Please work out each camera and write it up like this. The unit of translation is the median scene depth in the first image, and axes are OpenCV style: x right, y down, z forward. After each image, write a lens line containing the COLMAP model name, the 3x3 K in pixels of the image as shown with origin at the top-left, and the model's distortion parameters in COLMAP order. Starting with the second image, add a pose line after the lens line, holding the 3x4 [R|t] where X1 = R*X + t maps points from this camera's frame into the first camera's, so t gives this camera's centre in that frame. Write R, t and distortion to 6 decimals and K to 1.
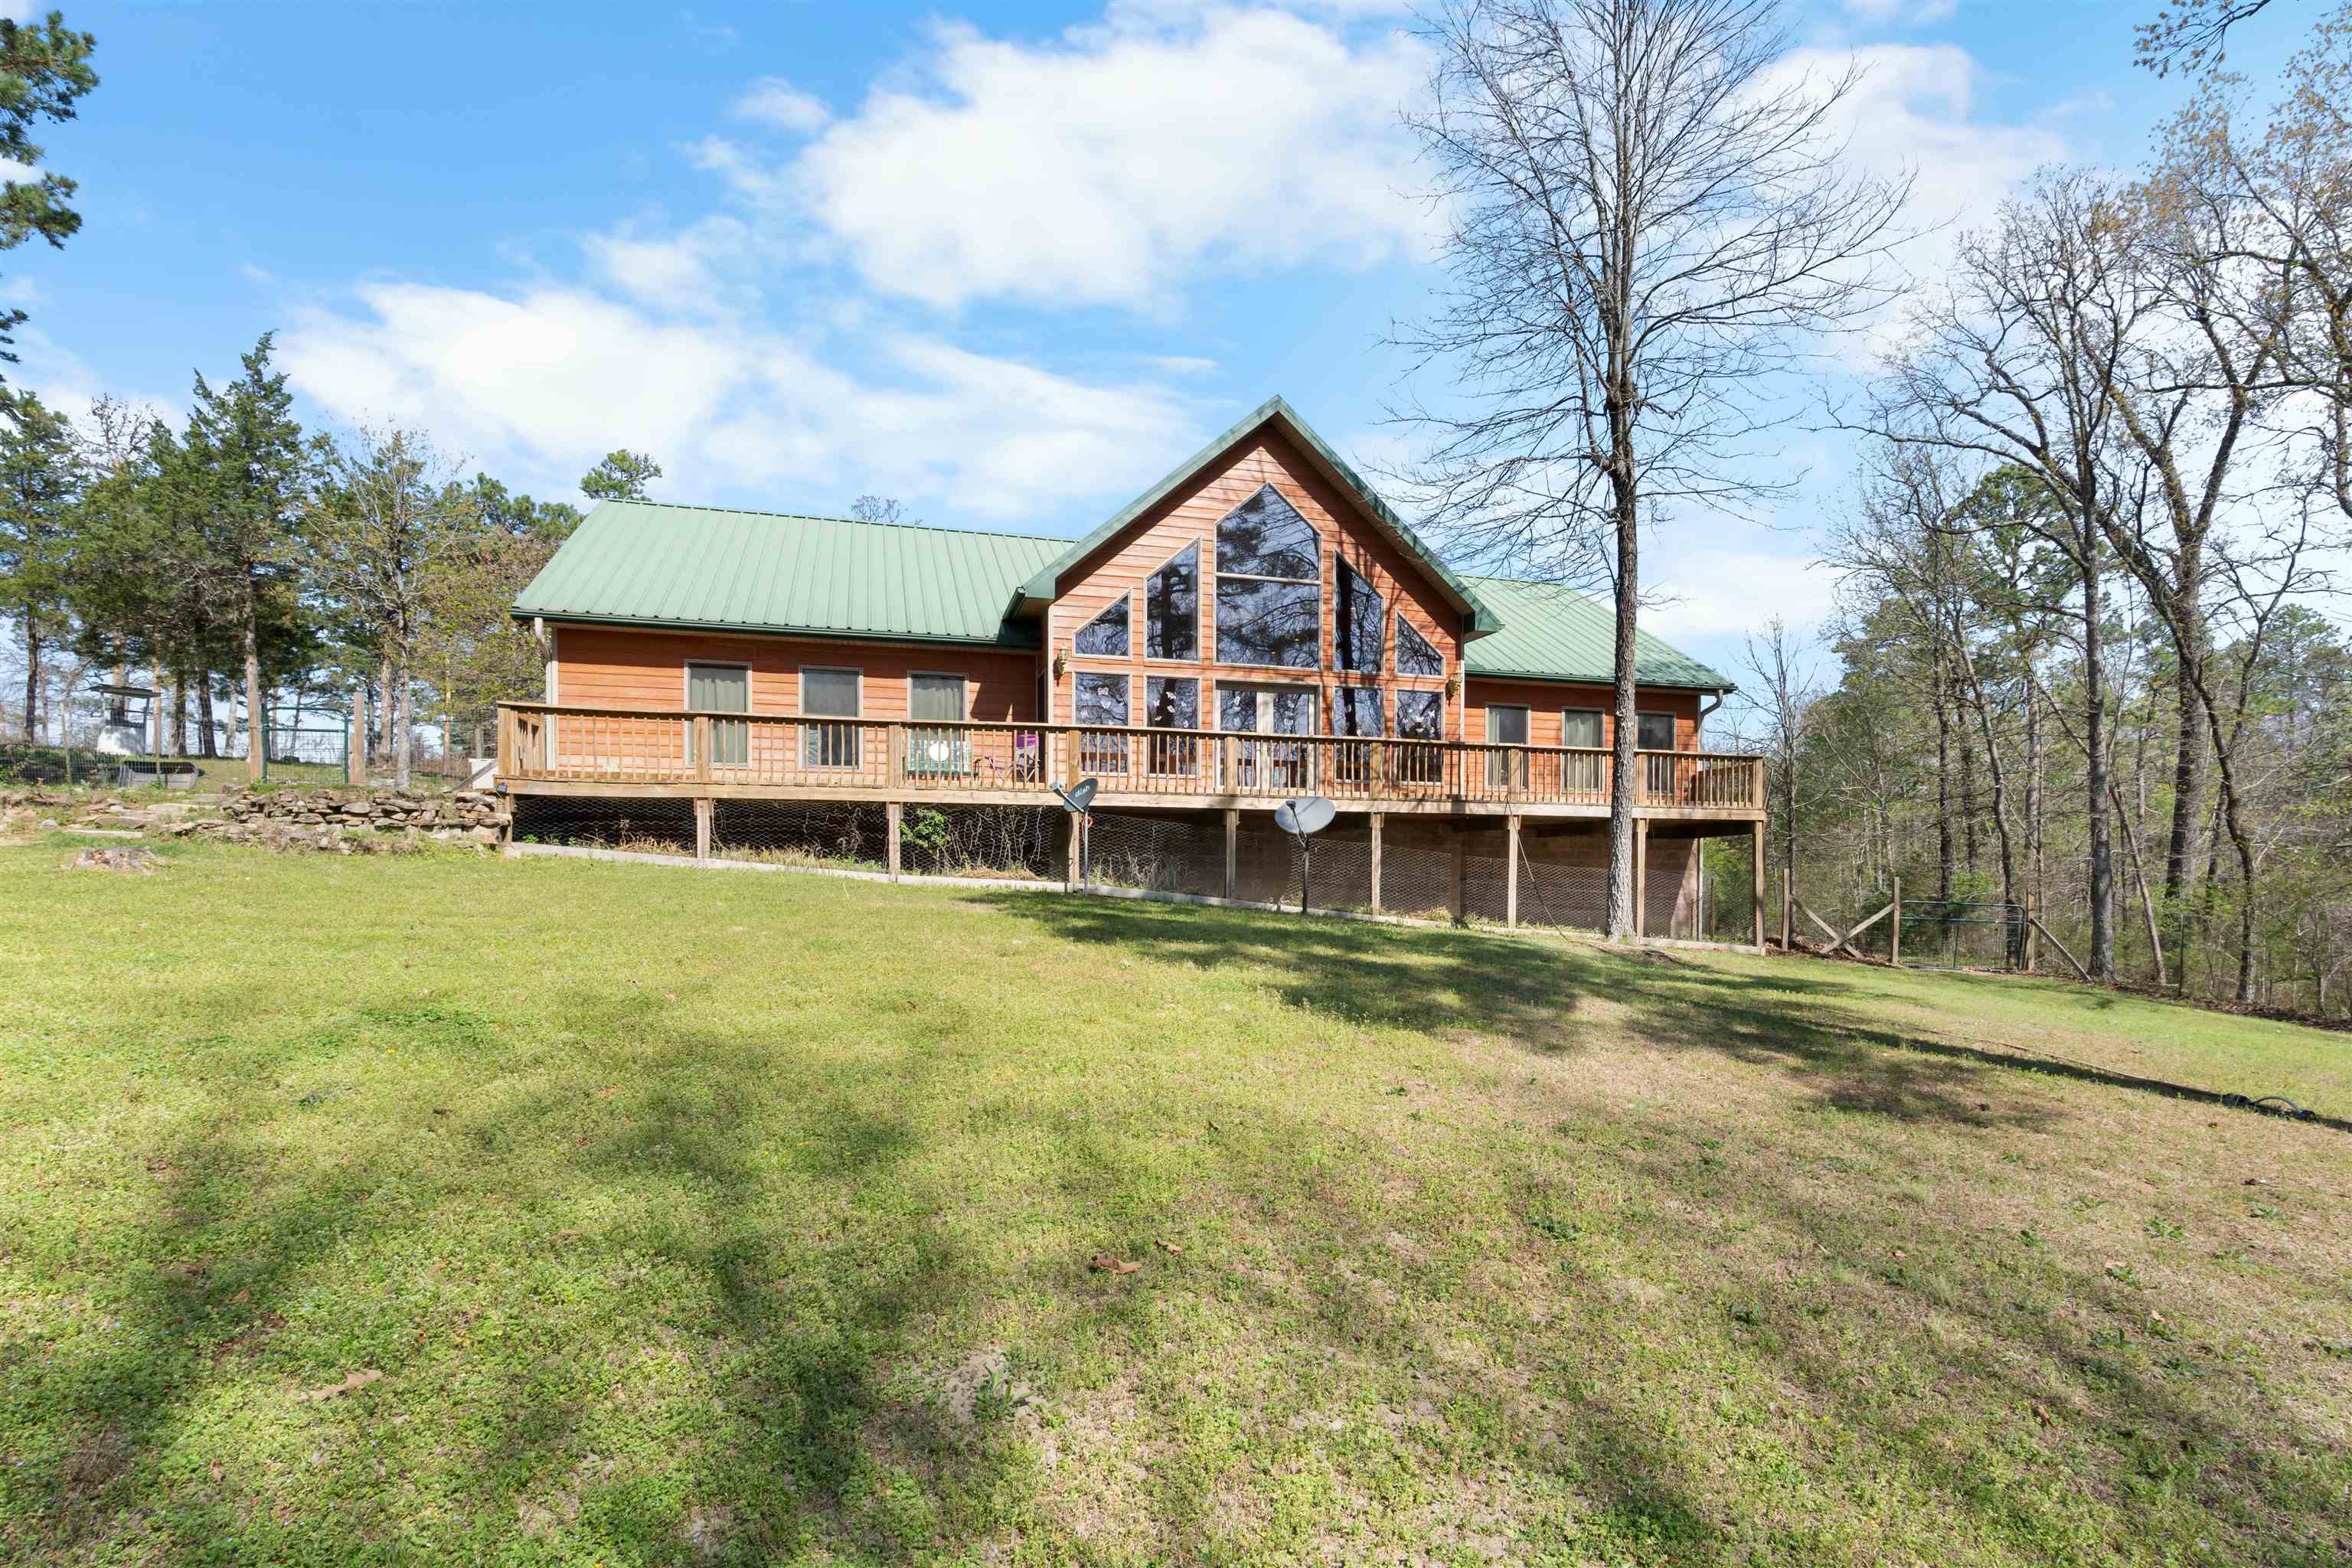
lens RADIAL K [[1091.4, 0, 1164.6], [0, 1091.4, 774.2], [0, 0, 1]] dist [-0.003391, -0.000057]
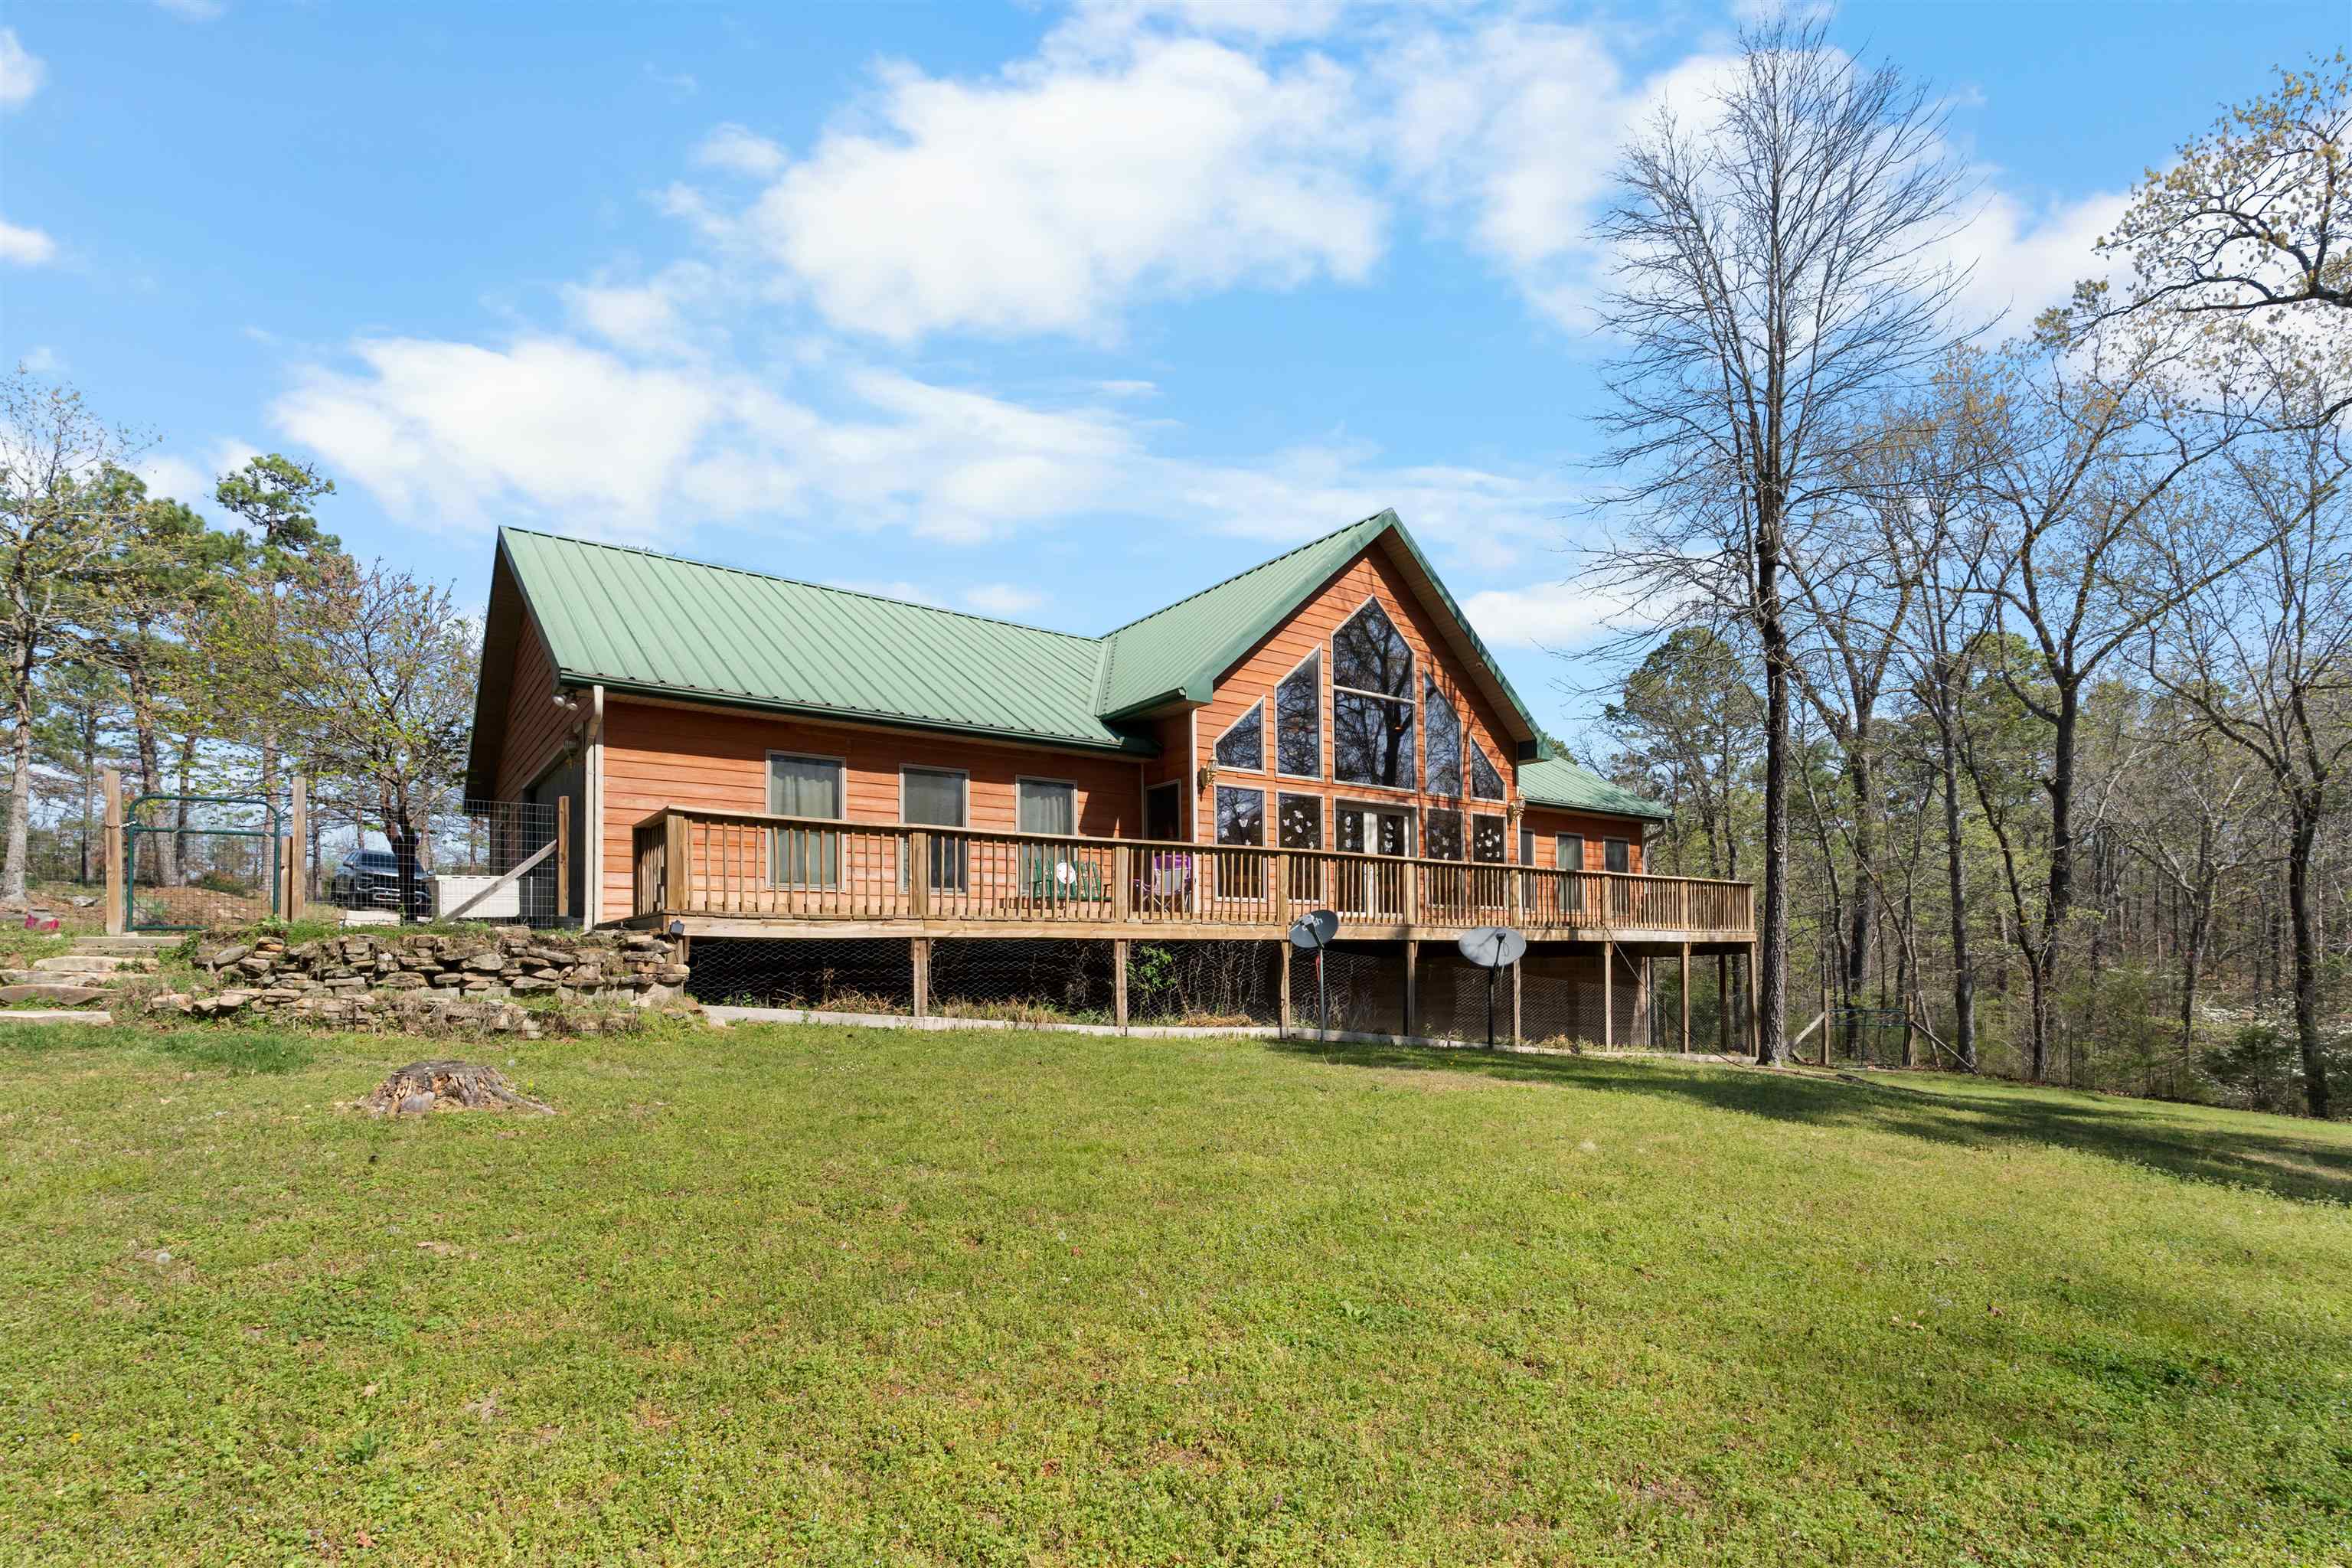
lens RADIAL K [[1101.6, 0, 1175.6], [0, 1101.6, 818.8], [0, 0, 1]] dist [-0.020066, 0.000172]
pose [[0.936293, 0.029032, 0.350017, -0.430595], [-0.012621, 0.998715, -0.049076, -0.021550], [-0.350992, 0.041532, 0.935457, 0.167060]]
